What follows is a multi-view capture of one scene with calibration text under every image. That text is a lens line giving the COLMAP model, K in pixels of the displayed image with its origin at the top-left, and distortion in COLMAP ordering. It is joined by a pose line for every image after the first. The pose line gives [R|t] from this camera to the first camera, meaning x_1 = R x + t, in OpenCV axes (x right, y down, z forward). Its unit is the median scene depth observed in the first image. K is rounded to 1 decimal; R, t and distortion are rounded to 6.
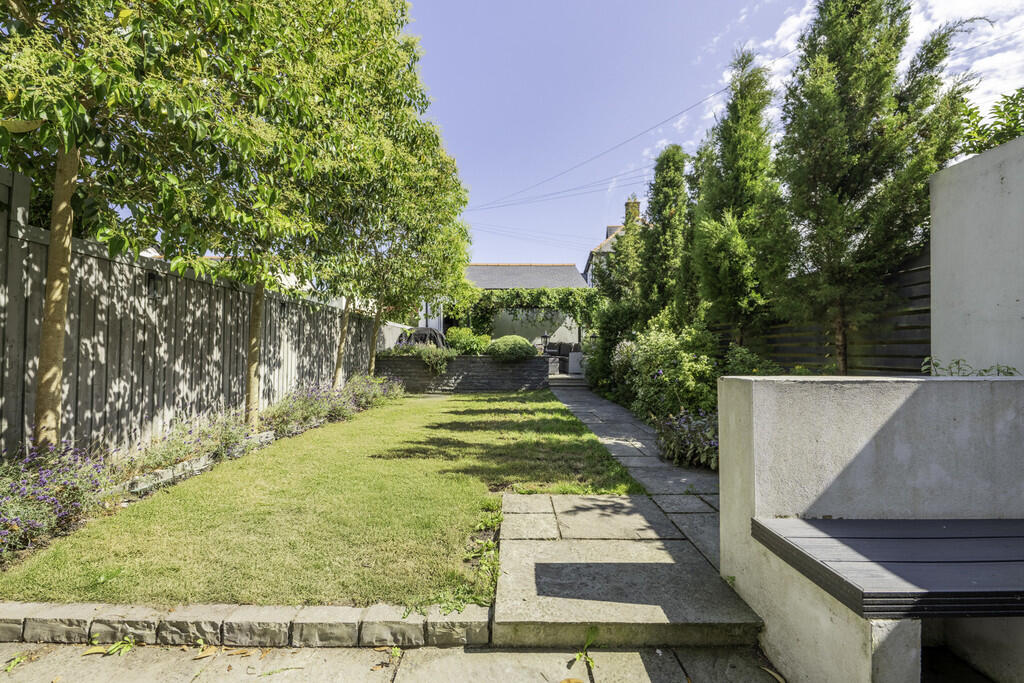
lens RADIAL K [[418.7, 0, 512.0], [0, 418.7, 341.5], [0, 0, 1]] dist [-0.002204, -0.000481]
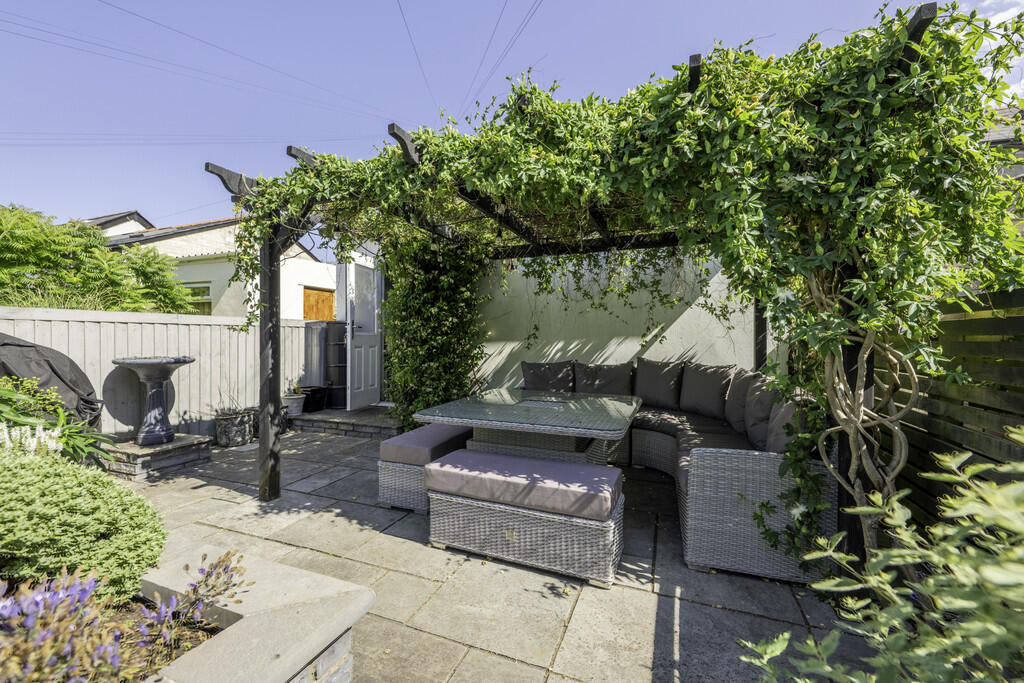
lens RADIAL K [[418.7, 0, 512.0], [0, 418.7, 341.5], [0, 0, 1]] dist [-0.002204, -0.000481]
pose [[0.926568, 0.000171, -0.376127, 0.221798], [0.011006, 0.999559, 0.027567, -0.042154], [0.375966, -0.029683, 0.926158, 1.343340]]
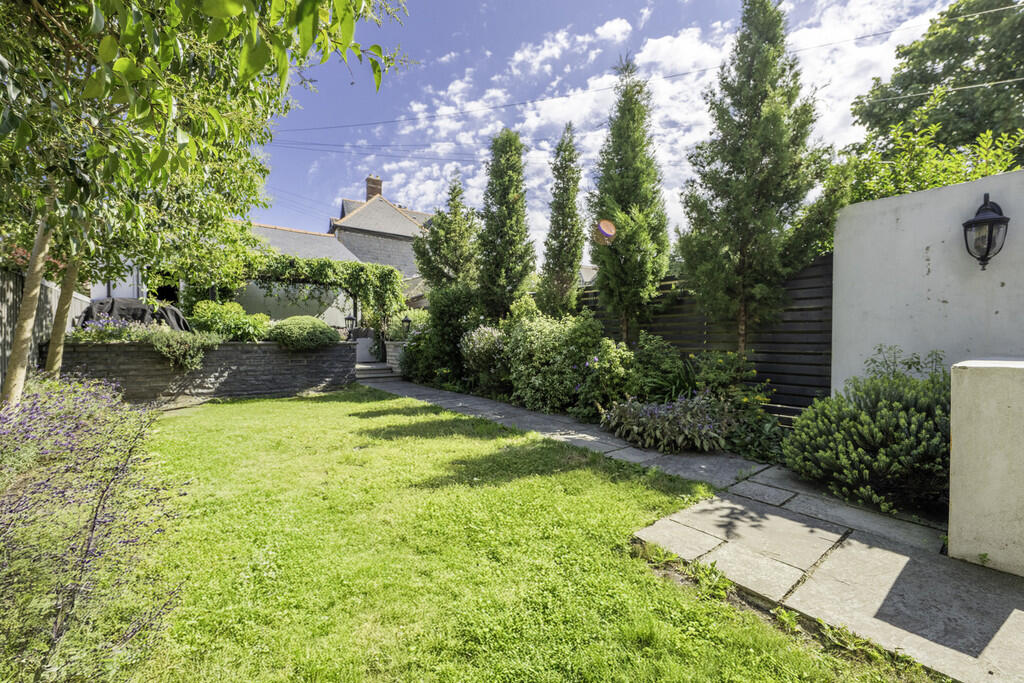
lens RADIAL K [[418.7, 0, 512.0], [0, 418.7, 341.5], [0, 0, 1]] dist [-0.002204, -0.000481]
pose [[0.780266, -0.002766, 0.625442, -0.249692], [-0.019138, 0.999416, 0.028295, 0.004255], [-0.625155, -0.034048, 0.779758, 0.223070]]
